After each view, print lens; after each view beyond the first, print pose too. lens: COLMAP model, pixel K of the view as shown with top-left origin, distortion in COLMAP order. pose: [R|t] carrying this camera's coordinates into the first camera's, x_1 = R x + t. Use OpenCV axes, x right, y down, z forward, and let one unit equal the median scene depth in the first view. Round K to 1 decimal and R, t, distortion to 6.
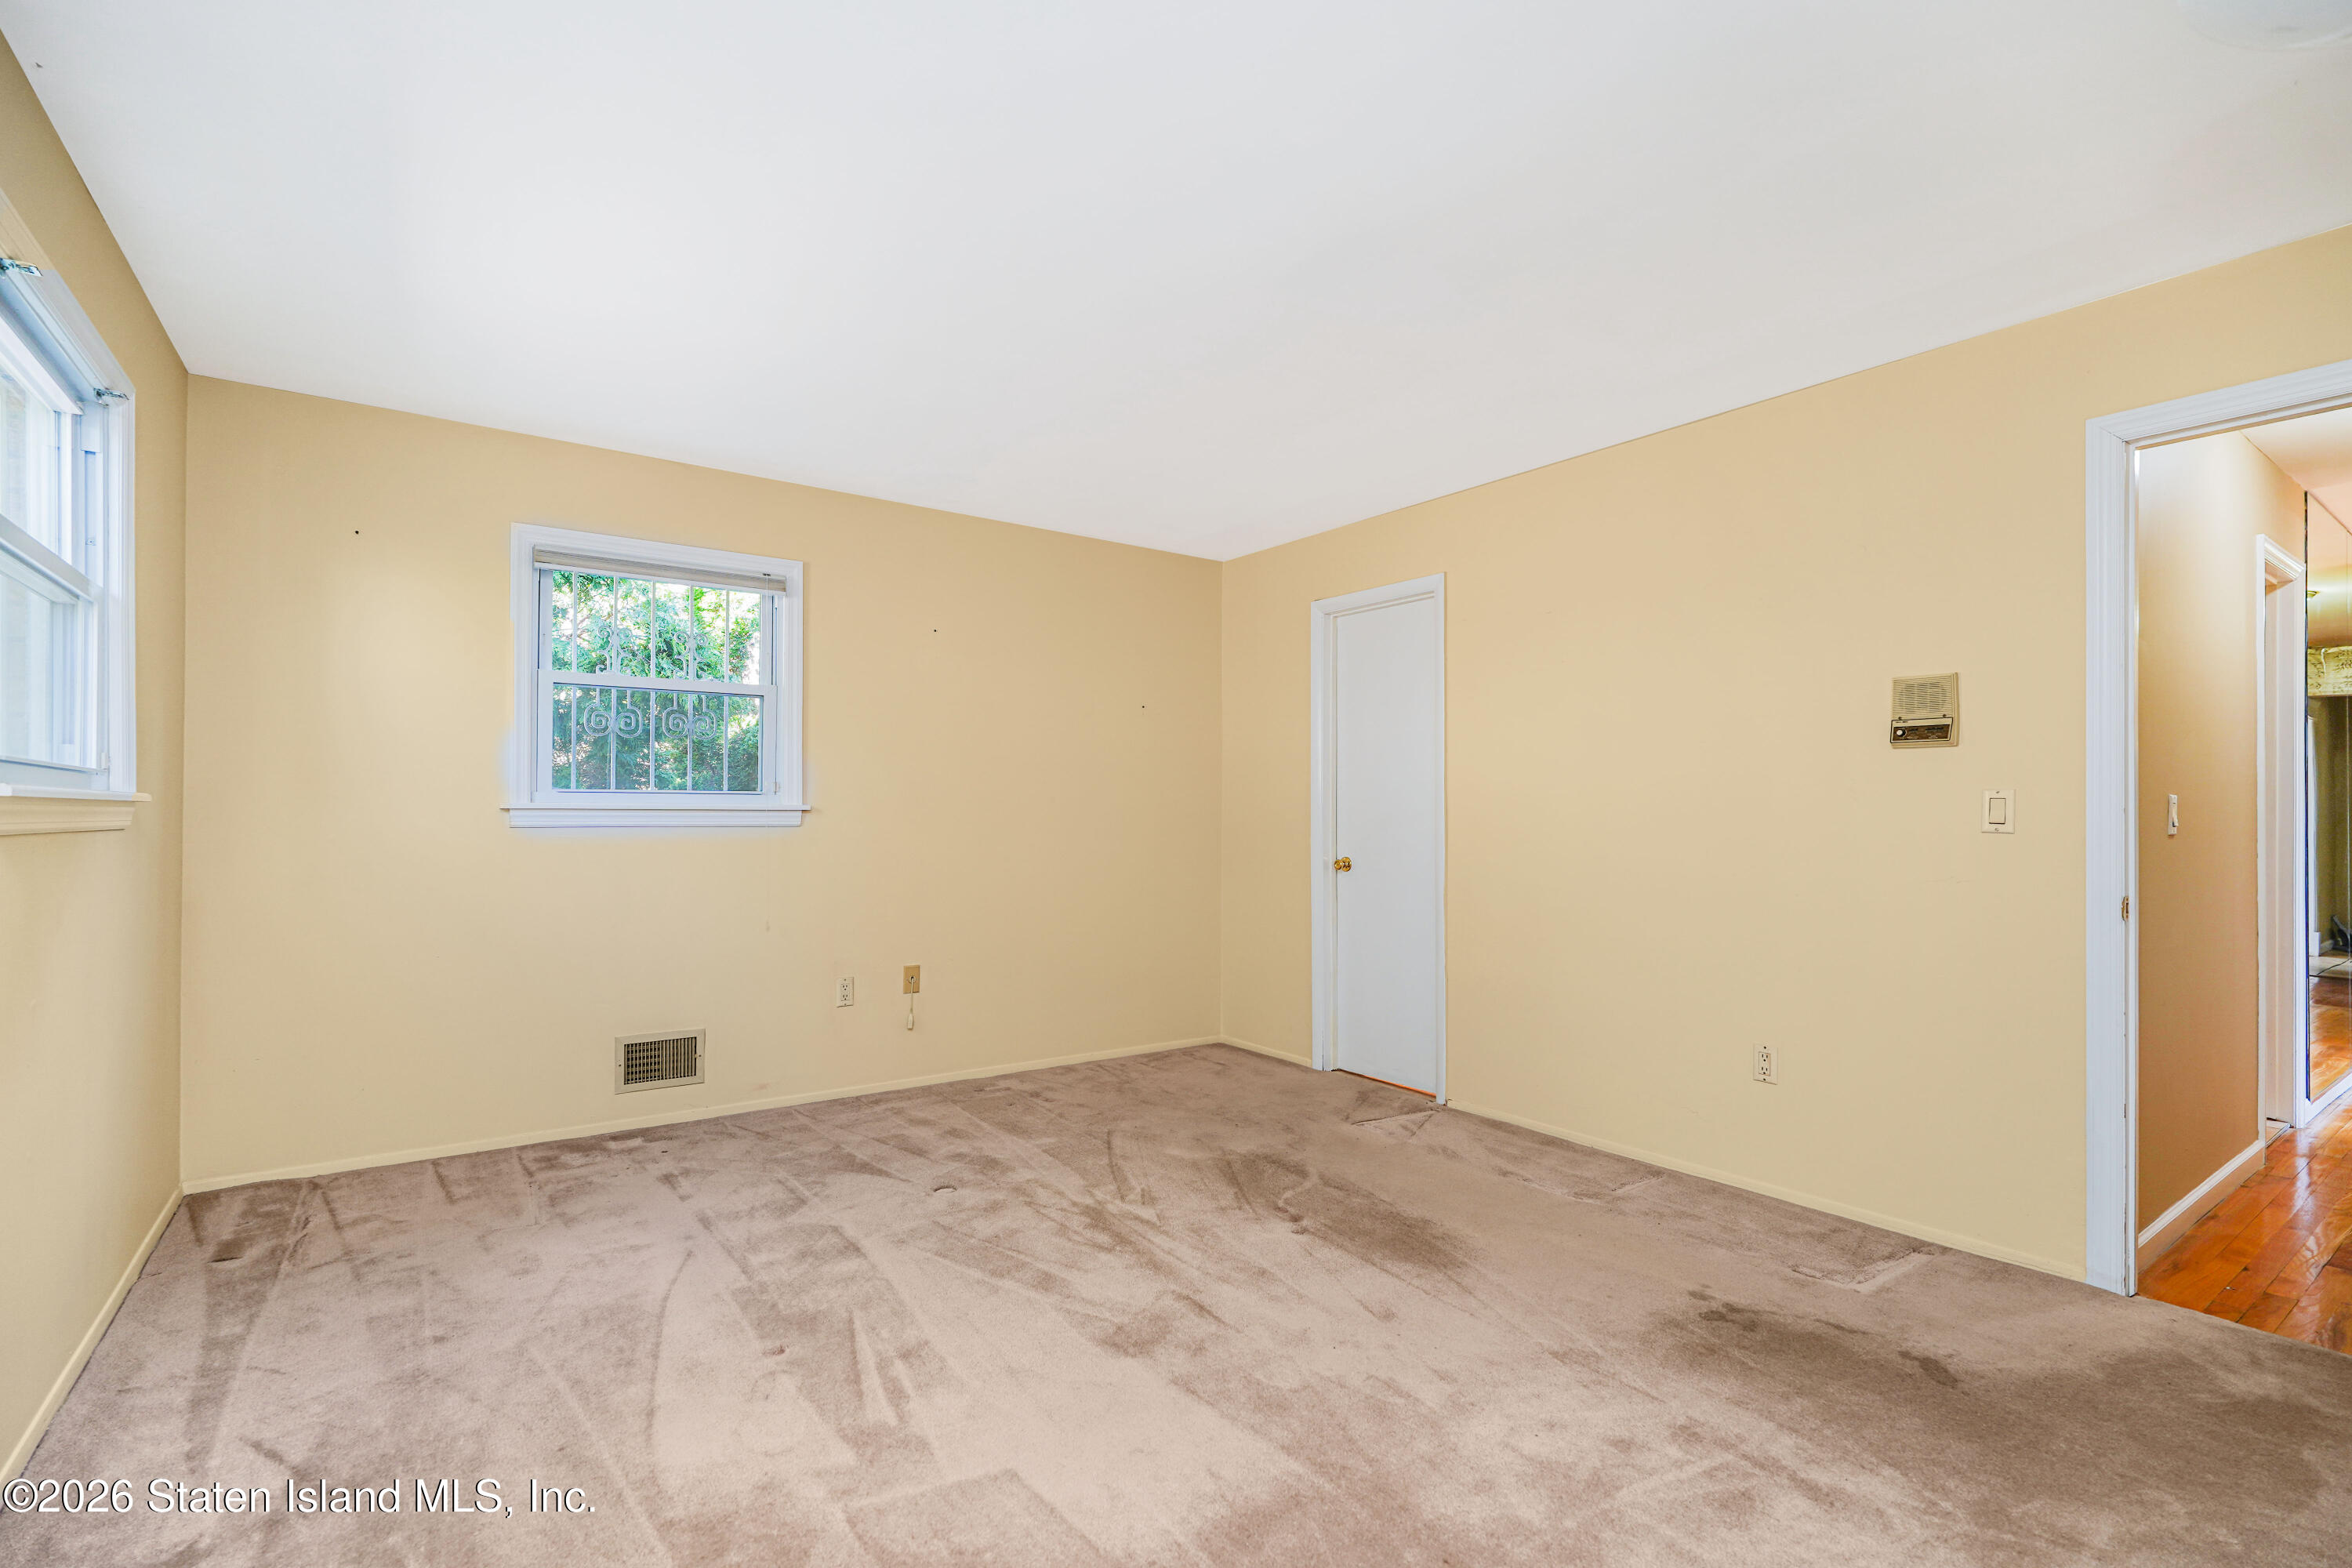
lens RADIAL K [[1081.1, 0, 1169.6], [0, 1081.1, 797.2], [0, 0, 1]] dist [-0.002447, 0.000023]
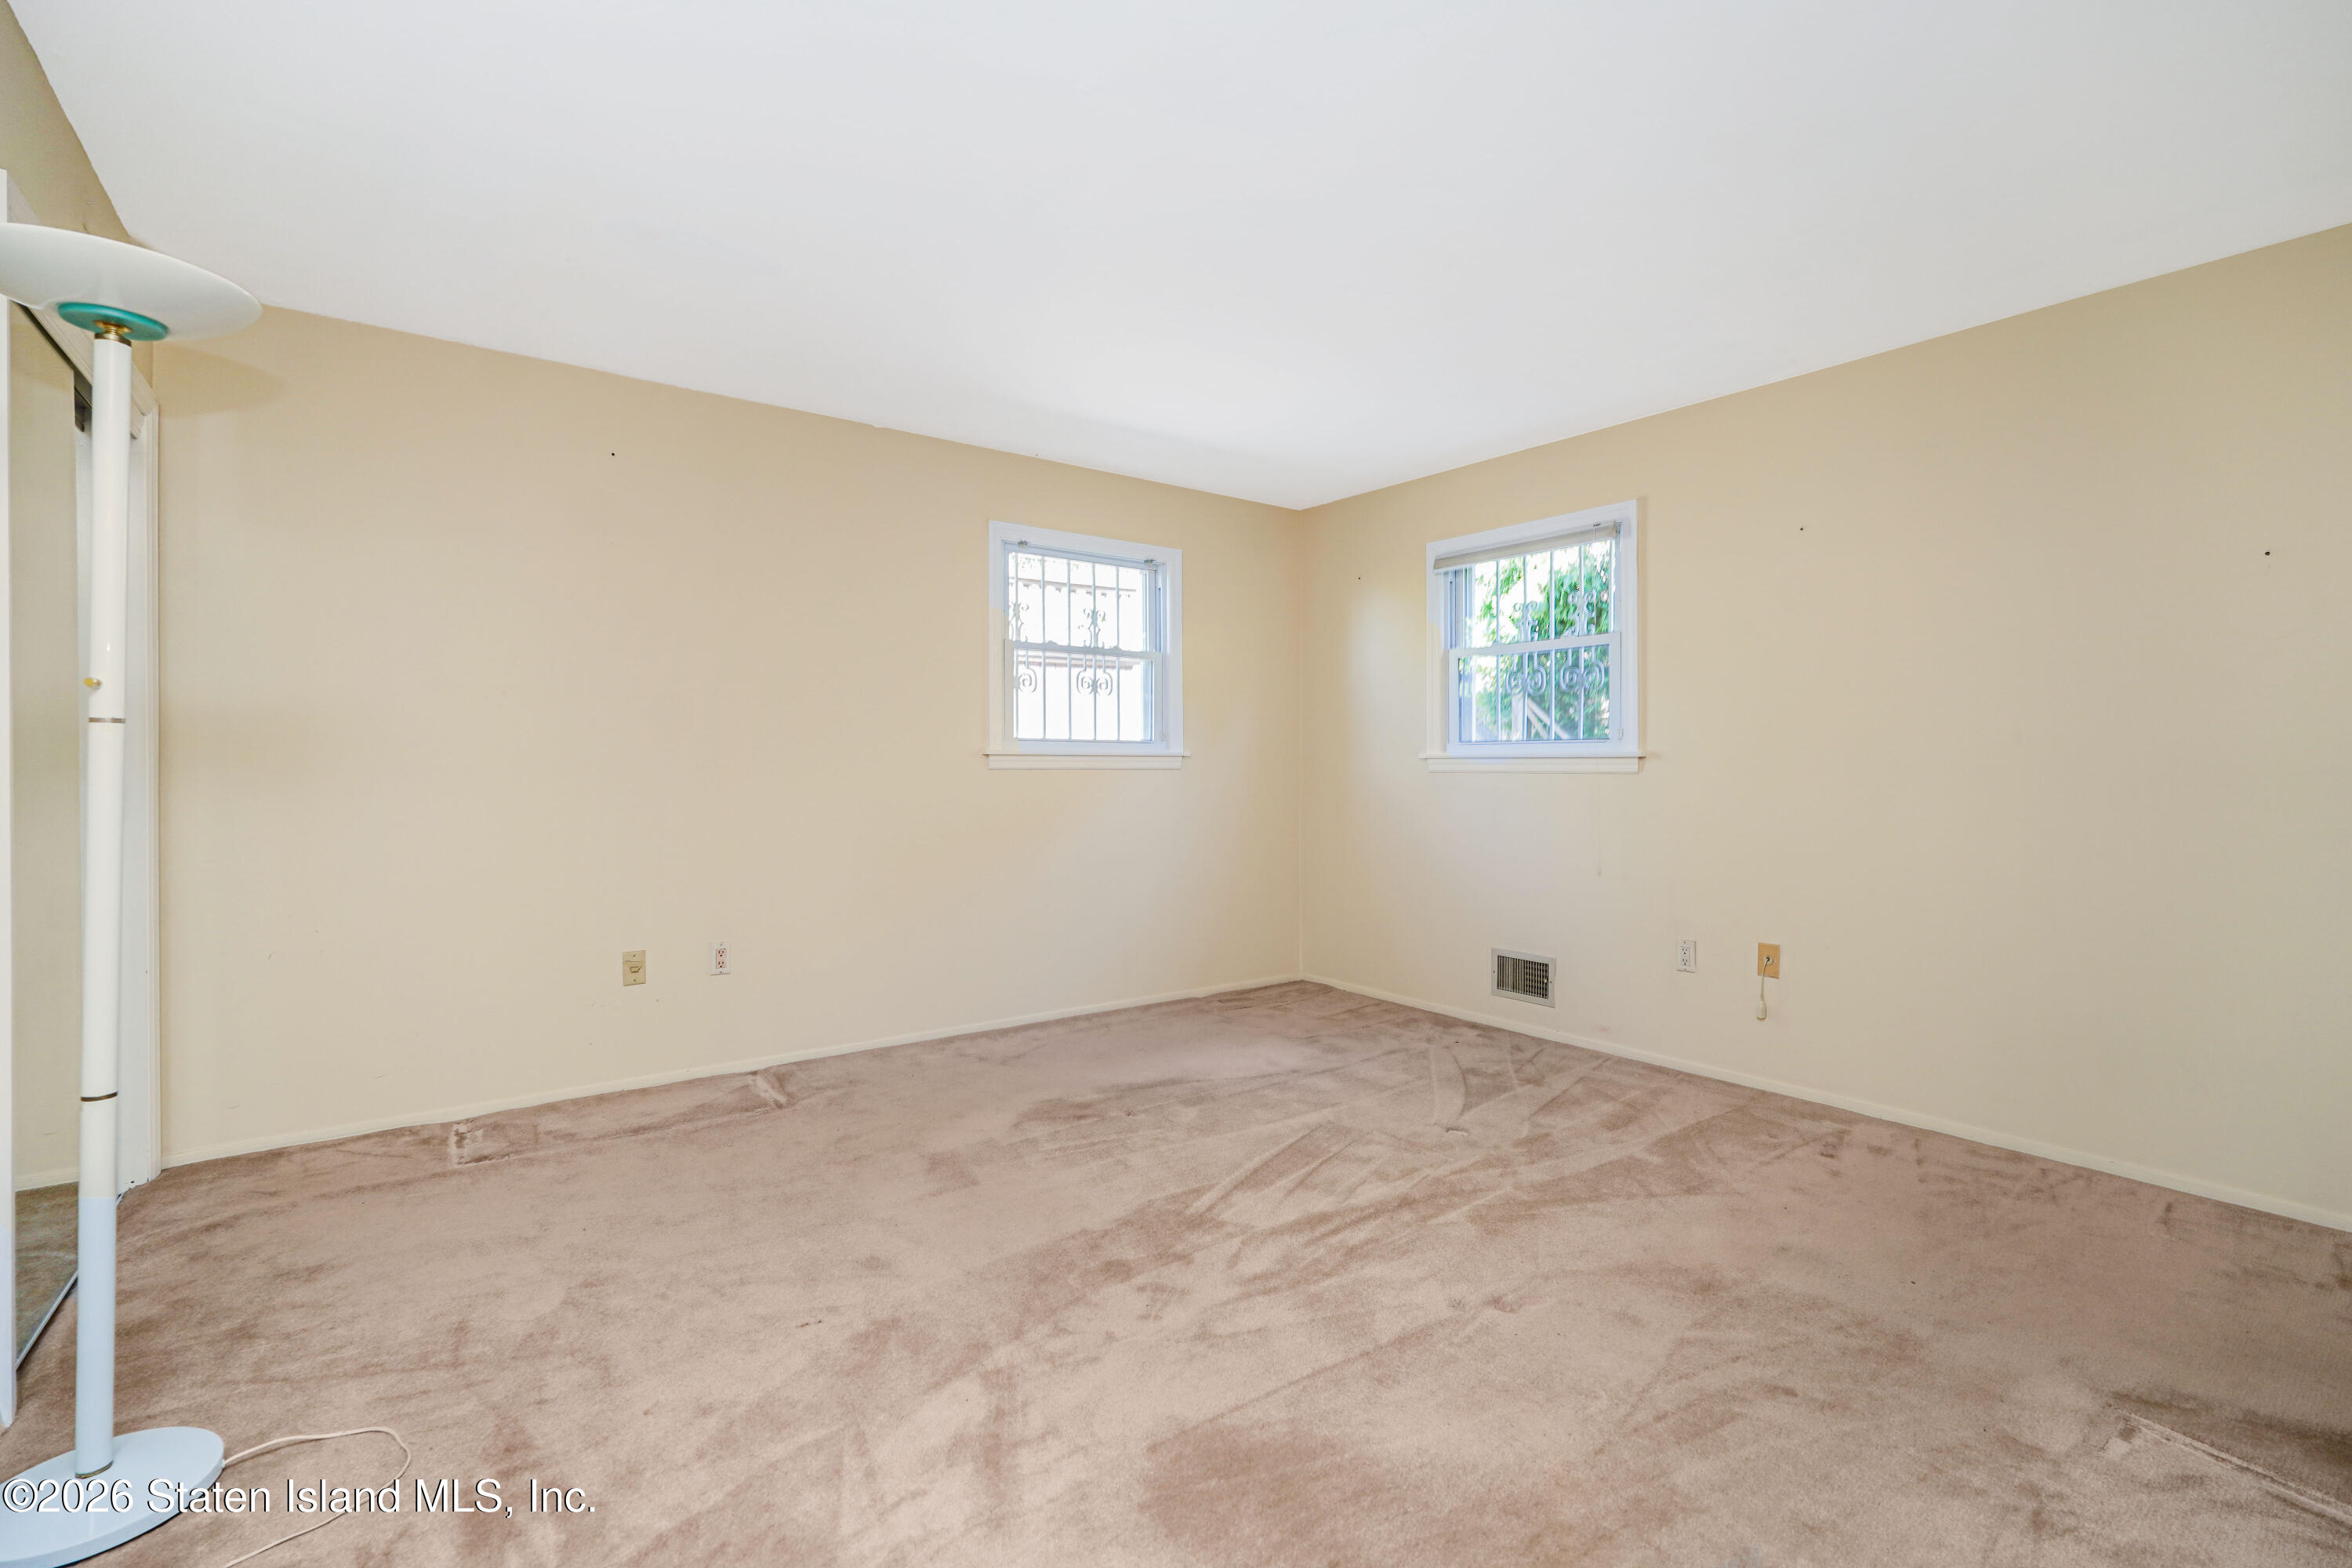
lens RADIAL K [[1028.1, 0, 1175.6], [0, 1028.1, 802.9], [0, 0, 1]] dist [-0.000170, 0.000323]
pose [[0.032510, 0.023058, -0.999205, 0.585138], [0.001079, 0.999732, 0.023105, 0.032768], [0.999471, -0.001829, 0.032477, 0.577772]]
